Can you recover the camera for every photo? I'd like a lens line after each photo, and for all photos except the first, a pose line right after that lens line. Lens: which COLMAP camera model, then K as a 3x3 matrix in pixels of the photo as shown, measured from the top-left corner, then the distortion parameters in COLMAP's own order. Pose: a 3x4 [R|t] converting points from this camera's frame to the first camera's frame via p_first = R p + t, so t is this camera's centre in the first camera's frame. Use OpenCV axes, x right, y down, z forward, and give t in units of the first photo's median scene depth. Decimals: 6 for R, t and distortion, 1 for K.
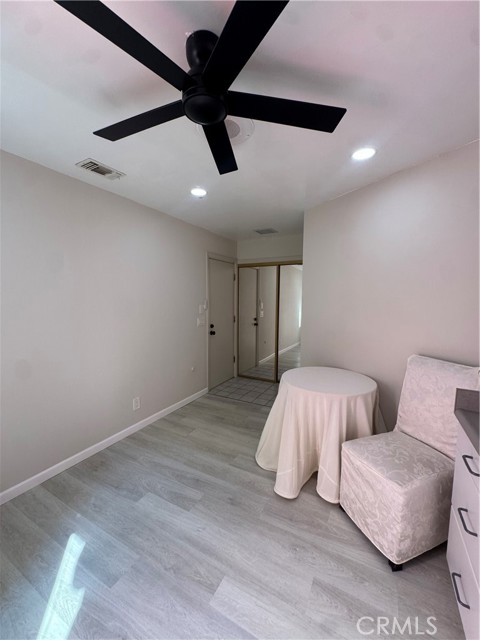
lens RADIAL K [[259.4, 0, 239.2], [0, 259.4, 319.1], [0, 0, 1]] dist [0.003833, -0.000110]
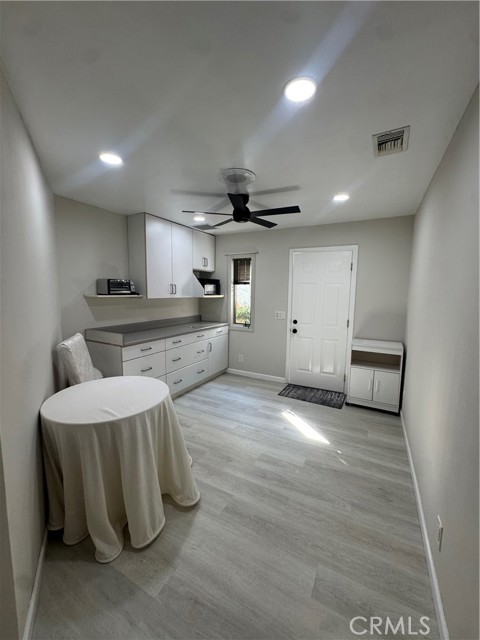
lens RADIAL K [[259.4, 0, 240.9], [0, 259.4, 320.2], [0, 0, 1]] dist [0.003833, -0.000110]
pose [[-0.999546, -0.015008, -0.026112, -0.017975], [-0.020010, 0.978903, 0.203341, -0.085880], [0.022510, 0.203771, -0.978760, 0.904739]]
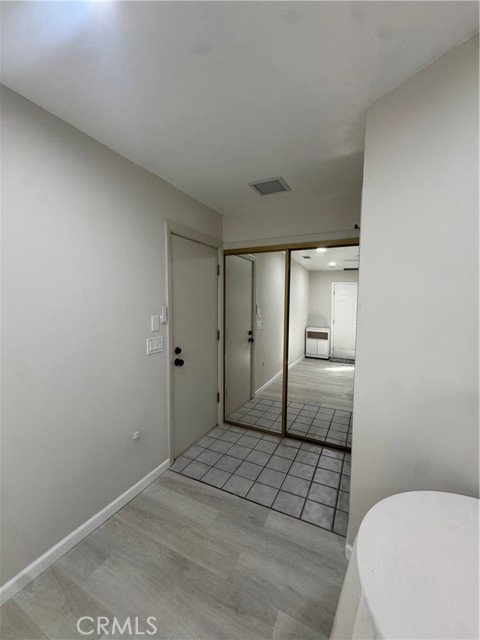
lens RADIAL K [[259.4, 0, 241.7], [0, 259.4, 319.7], [0, 0, 1]] dist [0.003833, -0.000110]
pose [[0.999133, 0.000089, 0.041634, 0.013546], [0.000278, 0.999961, -0.008791, -0.035267], [-0.041633, 0.008794, 0.999094, 0.385147]]
